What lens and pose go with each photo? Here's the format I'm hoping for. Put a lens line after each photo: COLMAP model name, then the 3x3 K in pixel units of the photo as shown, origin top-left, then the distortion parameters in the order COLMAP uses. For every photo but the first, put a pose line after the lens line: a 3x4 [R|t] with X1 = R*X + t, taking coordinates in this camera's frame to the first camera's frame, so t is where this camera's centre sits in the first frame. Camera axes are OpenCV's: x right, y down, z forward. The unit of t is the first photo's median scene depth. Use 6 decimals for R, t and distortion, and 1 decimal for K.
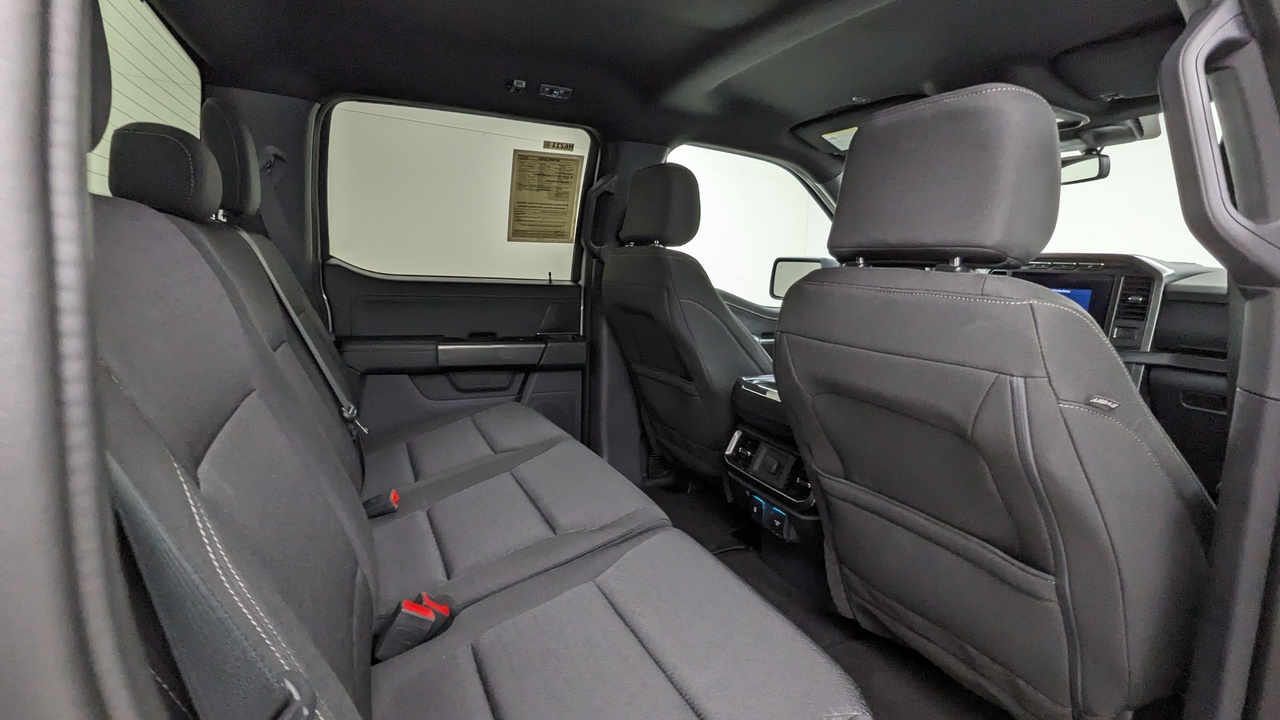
lens RADIAL K [[608.3, 0, 642.9], [0, 608.3, 358.3], [0, 0, 1]] dist [-0.001469, -0.000942]
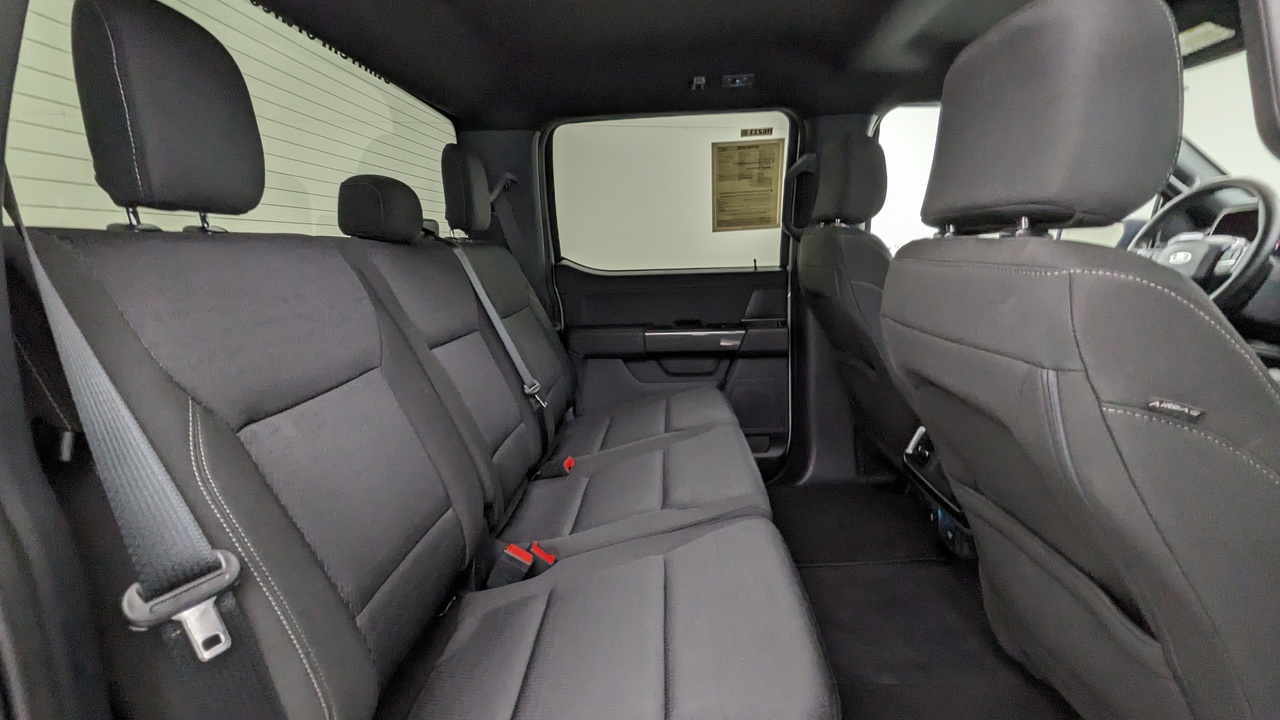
lens RADIAL K [[600.8, 0, 627.1], [0, 600.8, 357.9], [0, 0, 1]] dist [-0.000548, 0.000047]
pose [[0.883763, 0.013039, -0.467753, 0.143242], [-0.002977, 0.999748, 0.022243, 0.000153], [0.467925, -0.018265, 0.883579, 0.021958]]
